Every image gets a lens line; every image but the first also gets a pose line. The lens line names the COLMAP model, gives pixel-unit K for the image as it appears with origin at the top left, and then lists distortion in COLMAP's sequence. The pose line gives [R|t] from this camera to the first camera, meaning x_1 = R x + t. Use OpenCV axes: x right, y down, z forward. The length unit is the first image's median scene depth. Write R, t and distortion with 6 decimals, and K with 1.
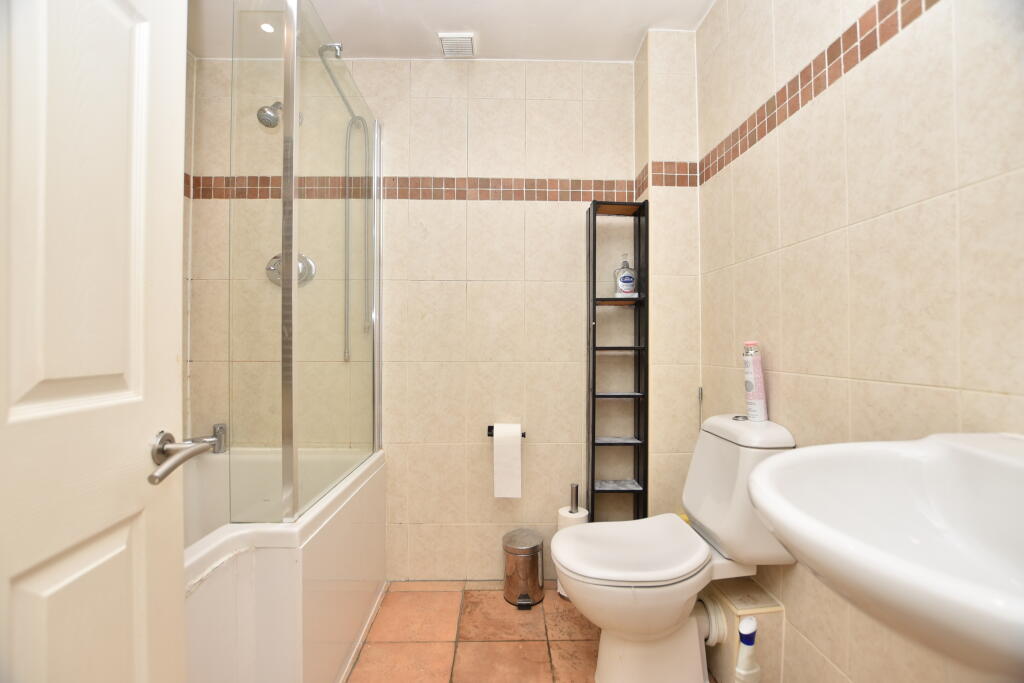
lens RADIAL K [[454.7, 0, 512.0], [0, 454.7, 341.5], [0, 0, 1]] dist [-0.019370, 0.000586]
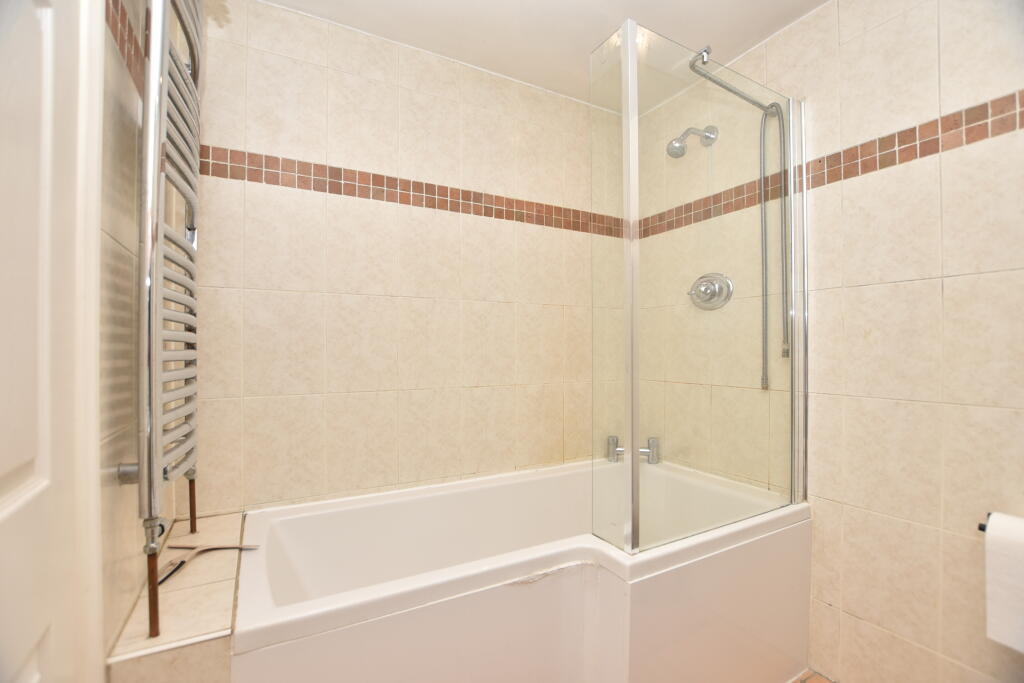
lens RADIAL K [[454.7, 0, 512.0], [0, 454.7, 341.5], [0, 0, 1]] dist [-0.019370, 0.000586]
pose [[0.457049, -0.016487, -0.889289, 0.184815], [0.018633, 0.999786, -0.008959, -0.048560], [0.889246, -0.012476, 0.457258, 0.165750]]
